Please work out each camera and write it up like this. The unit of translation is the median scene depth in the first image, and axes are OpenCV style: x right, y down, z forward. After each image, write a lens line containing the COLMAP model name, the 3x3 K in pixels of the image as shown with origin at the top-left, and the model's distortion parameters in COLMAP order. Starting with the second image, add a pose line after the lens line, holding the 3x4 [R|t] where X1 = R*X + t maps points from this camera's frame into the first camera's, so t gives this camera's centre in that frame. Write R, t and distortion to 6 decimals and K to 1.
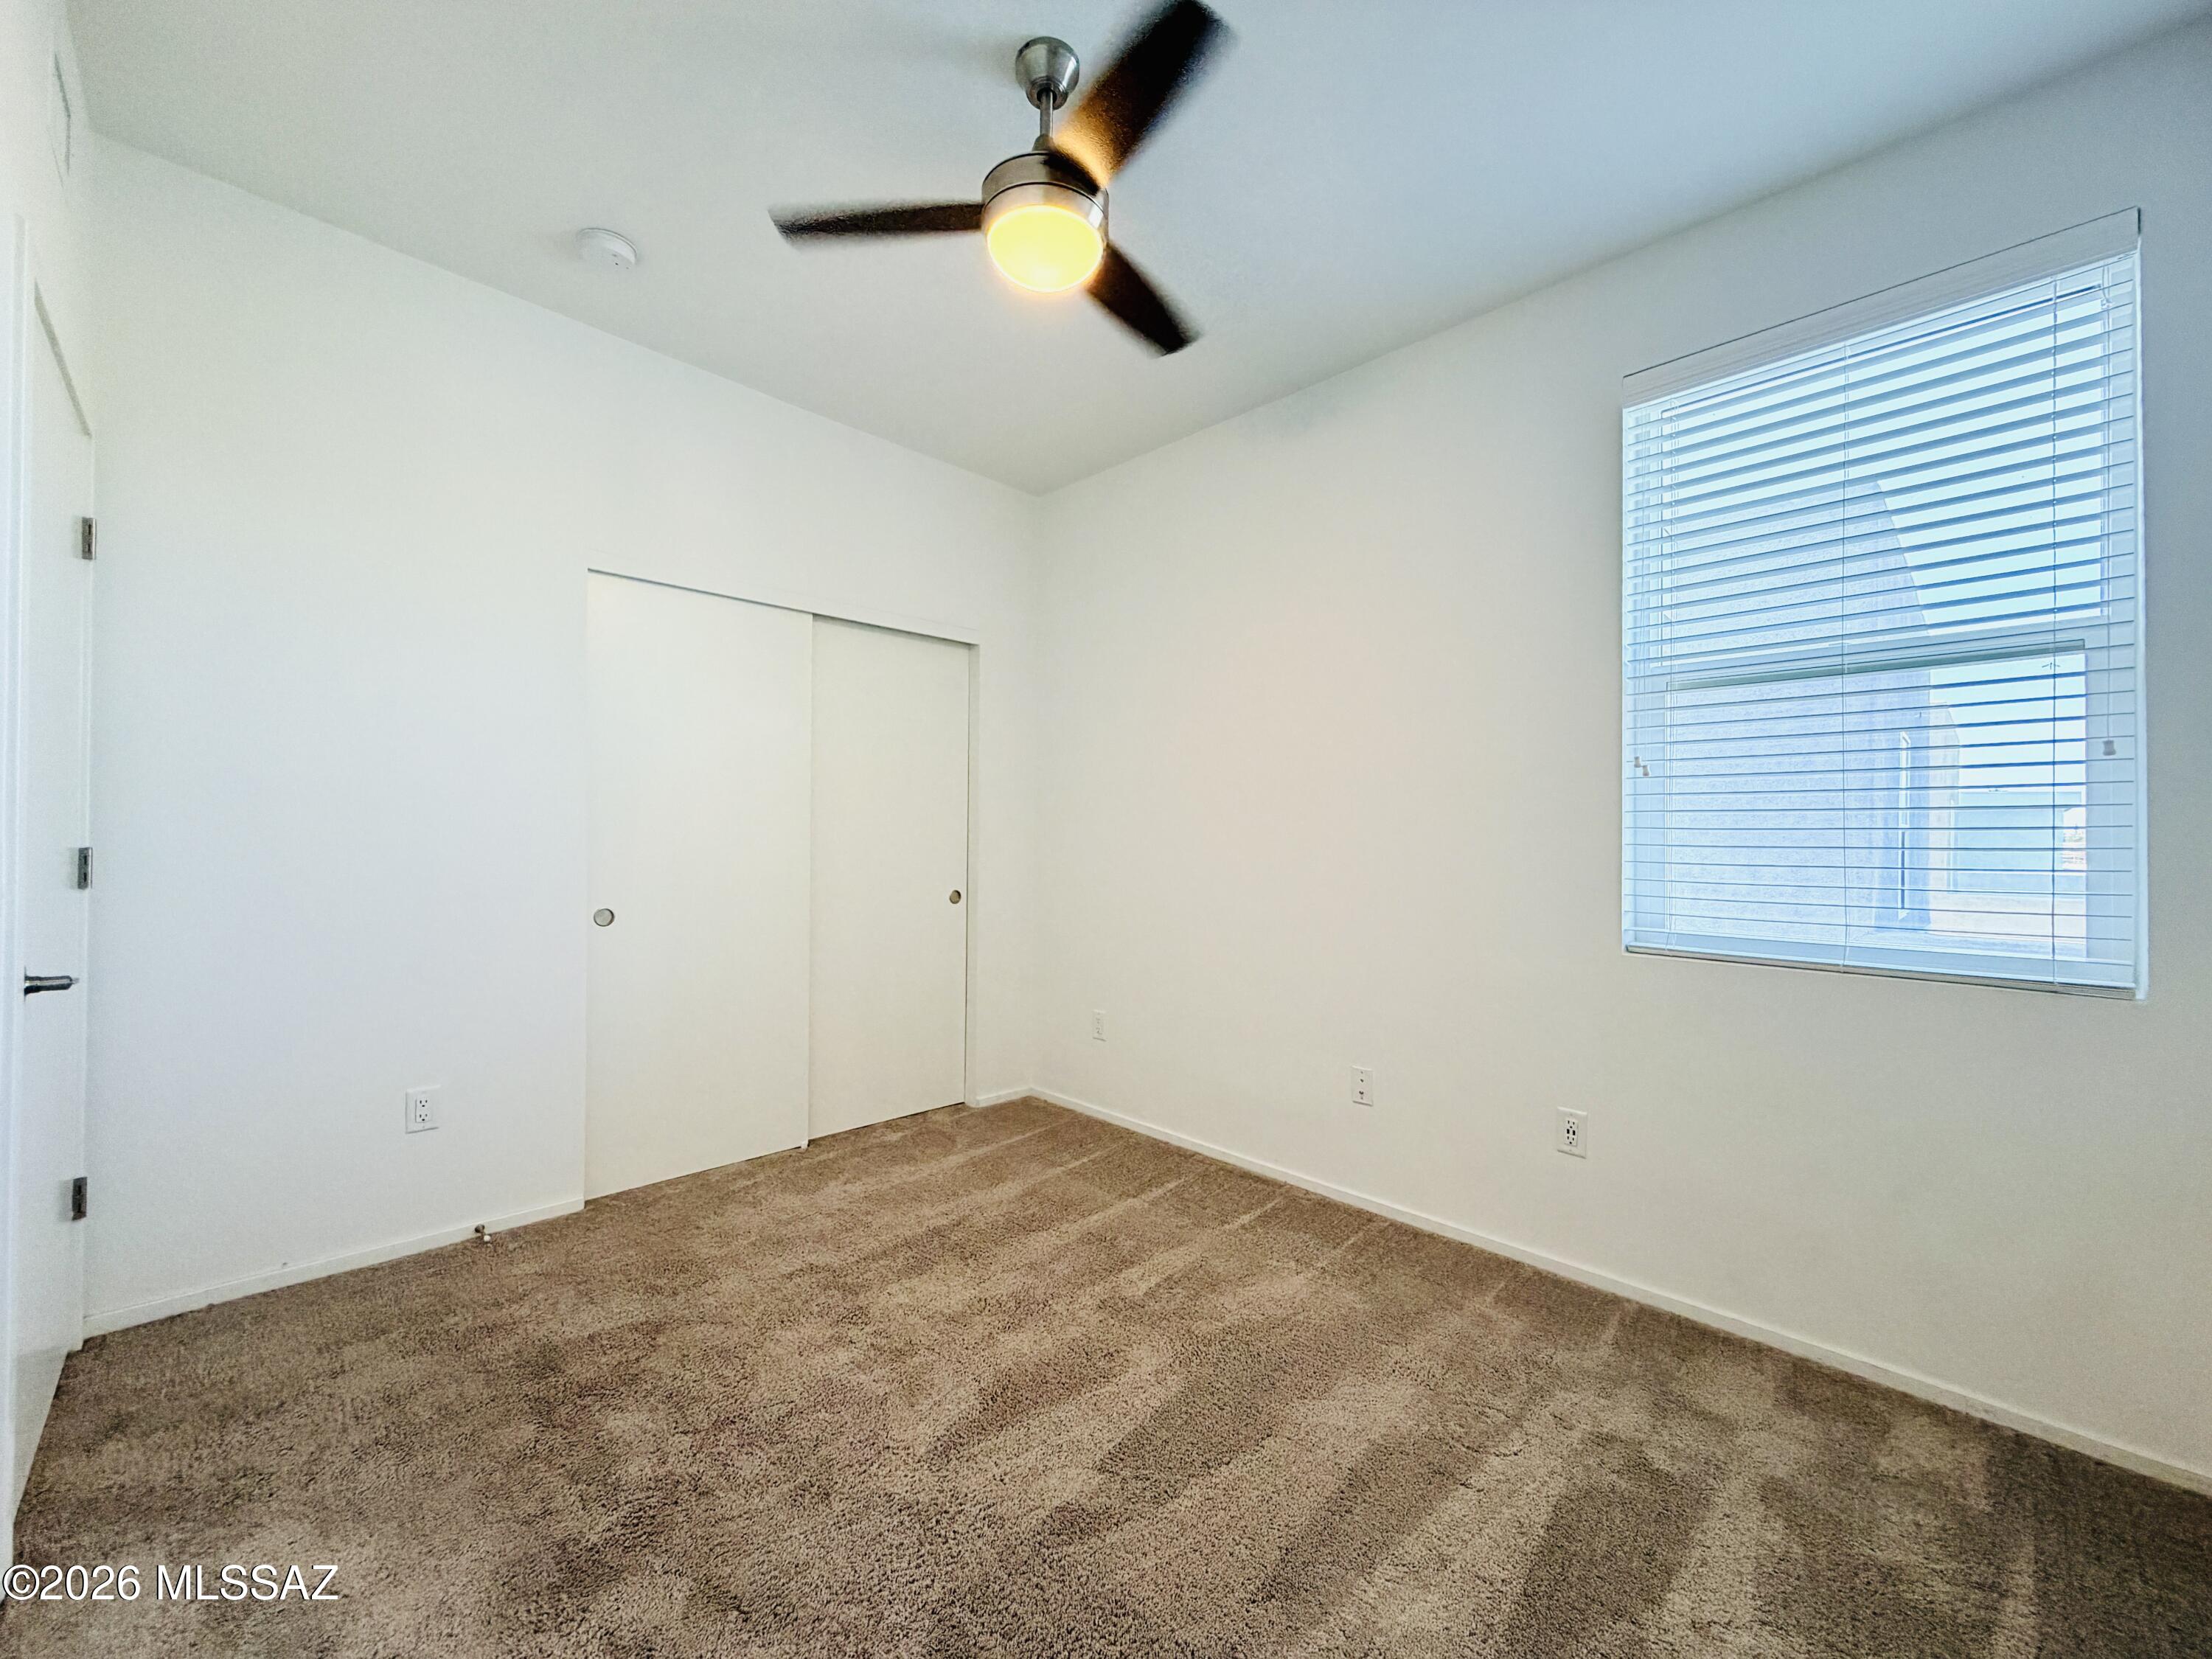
lens RADIAL K [[877.3, 0, 1108.4], [0, 877.3, 833.2], [0, 0, 1]] dist [-0.000082, -0.000752]
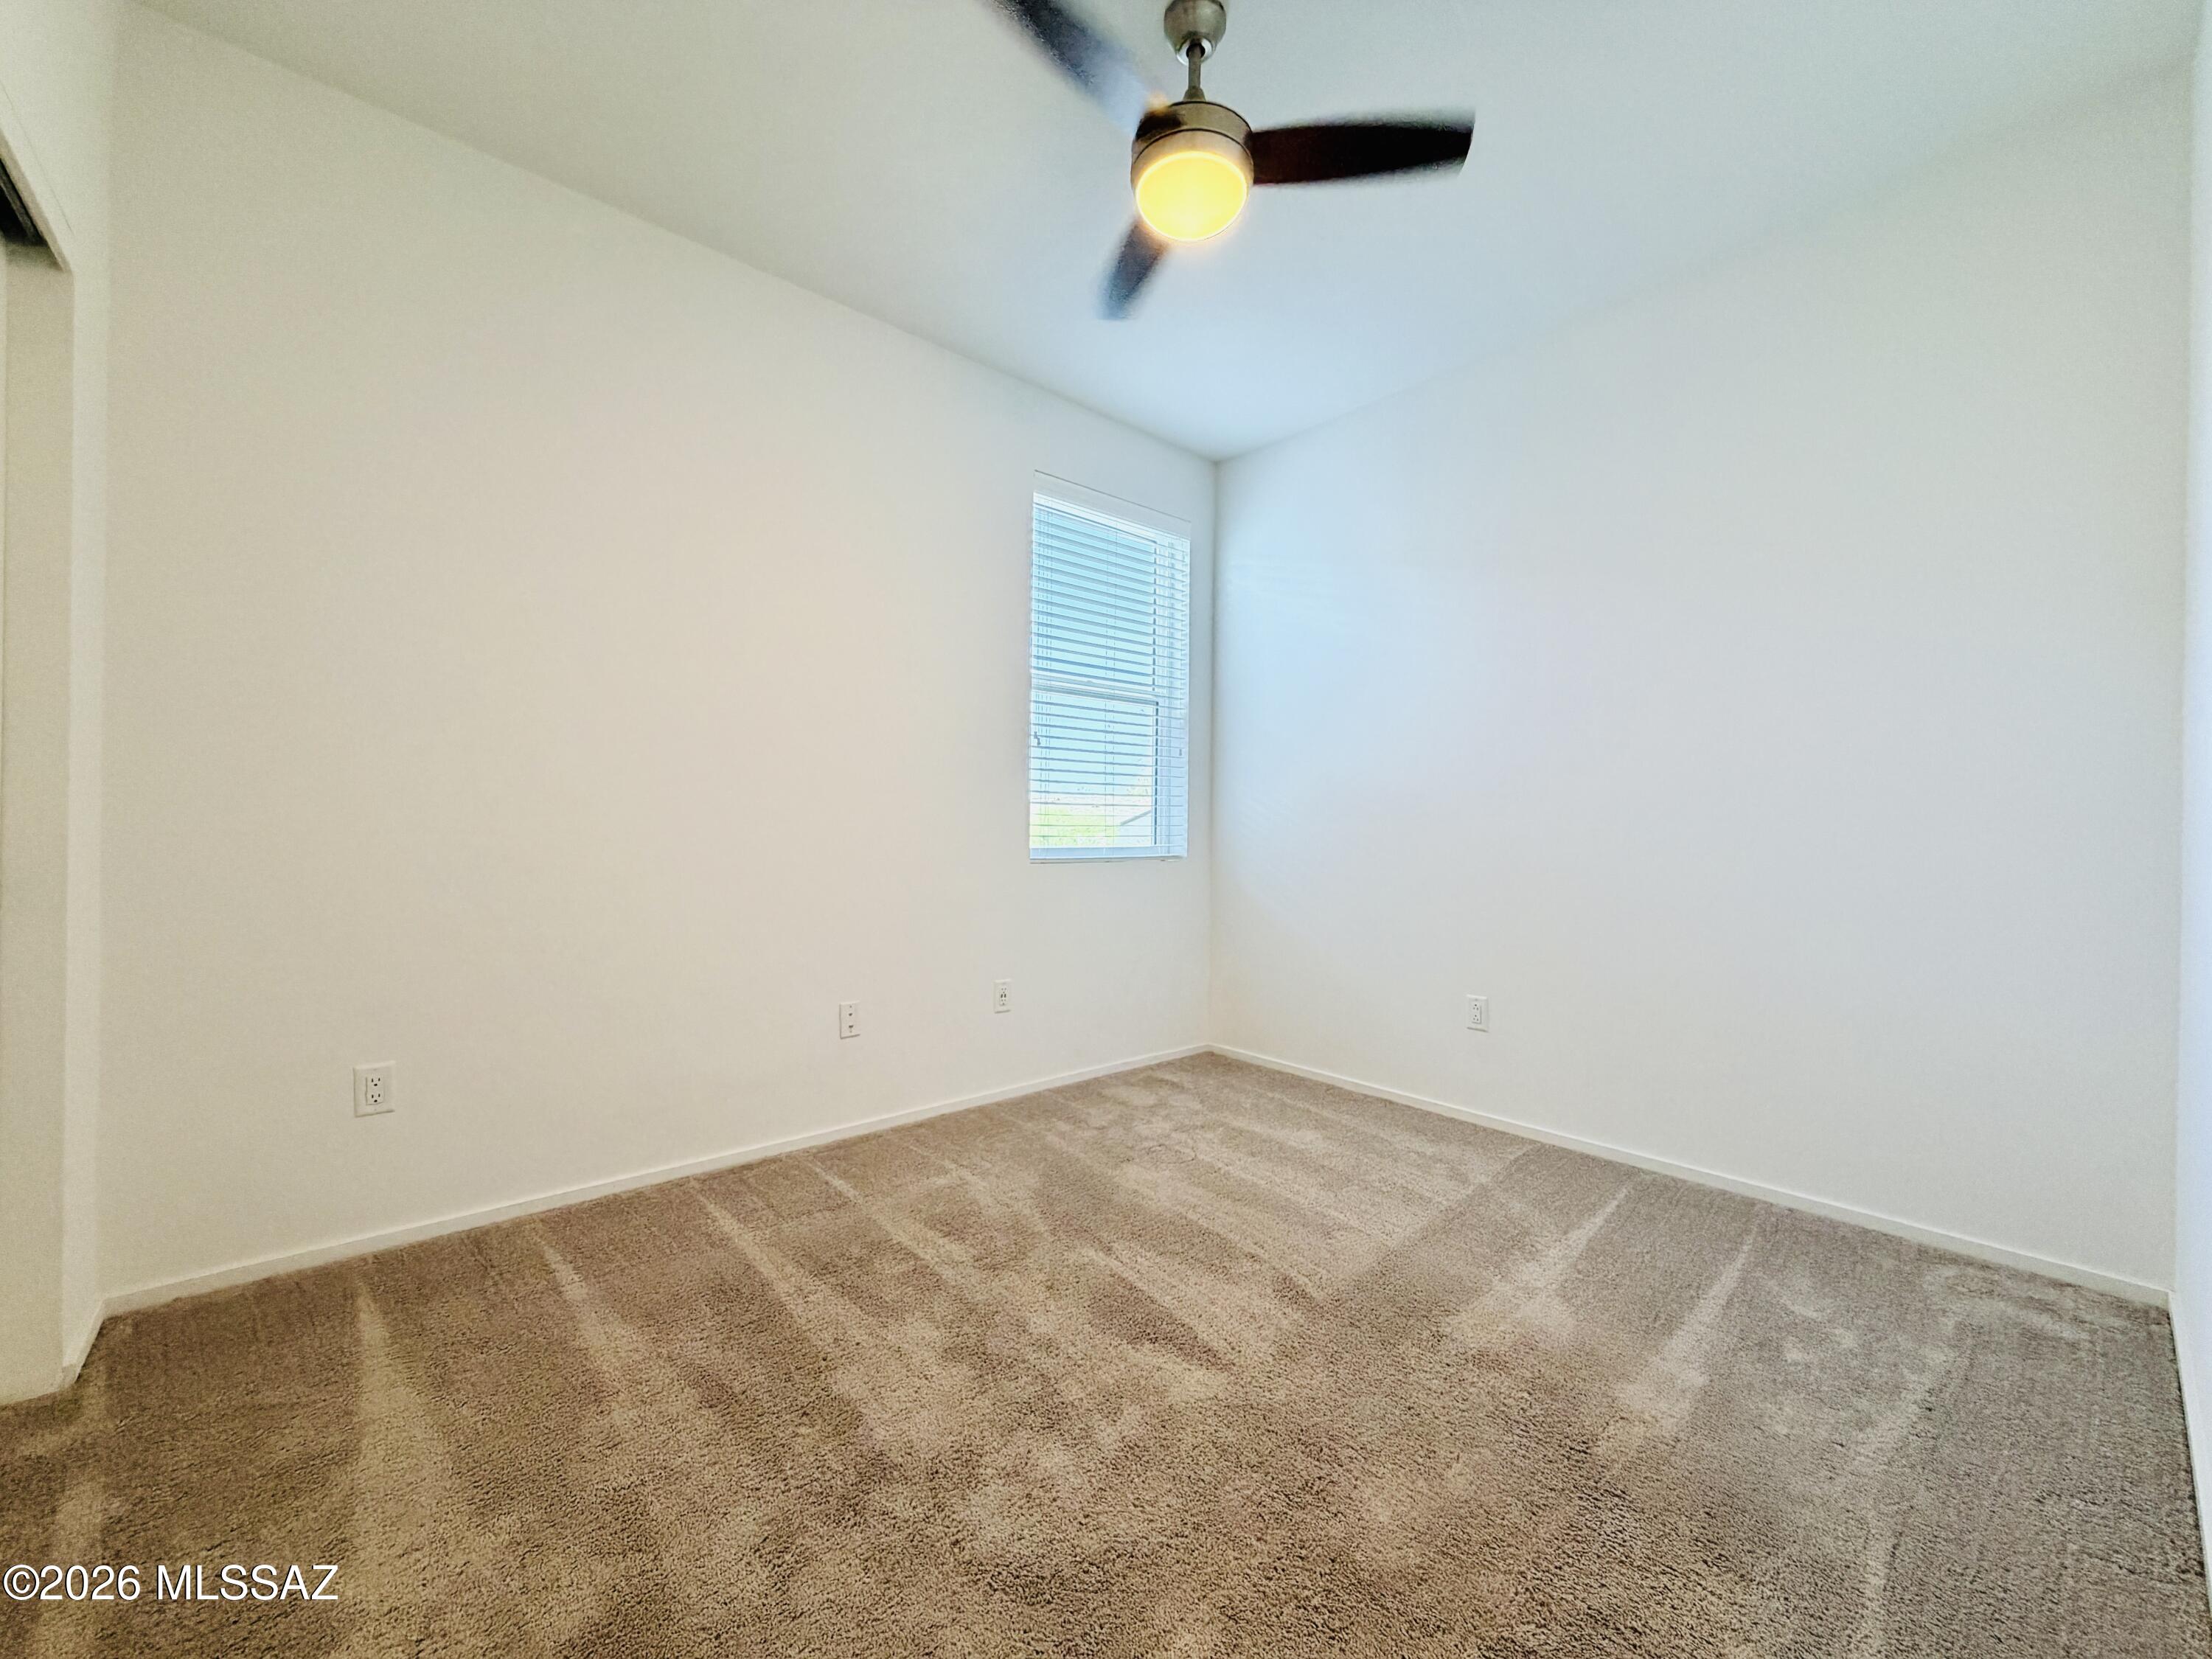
lens RADIAL K [[877.3, 0, 1109.0], [0, 877.3, 823.8], [0, 0, 1]] dist [-0.000082, -0.000752]
pose [[0.046519, -0.009134, 0.998876, -0.877805], [-0.017236, 0.999802, 0.009945, 0.053443], [-0.998769, -0.017680, 0.046352, 0.798805]]
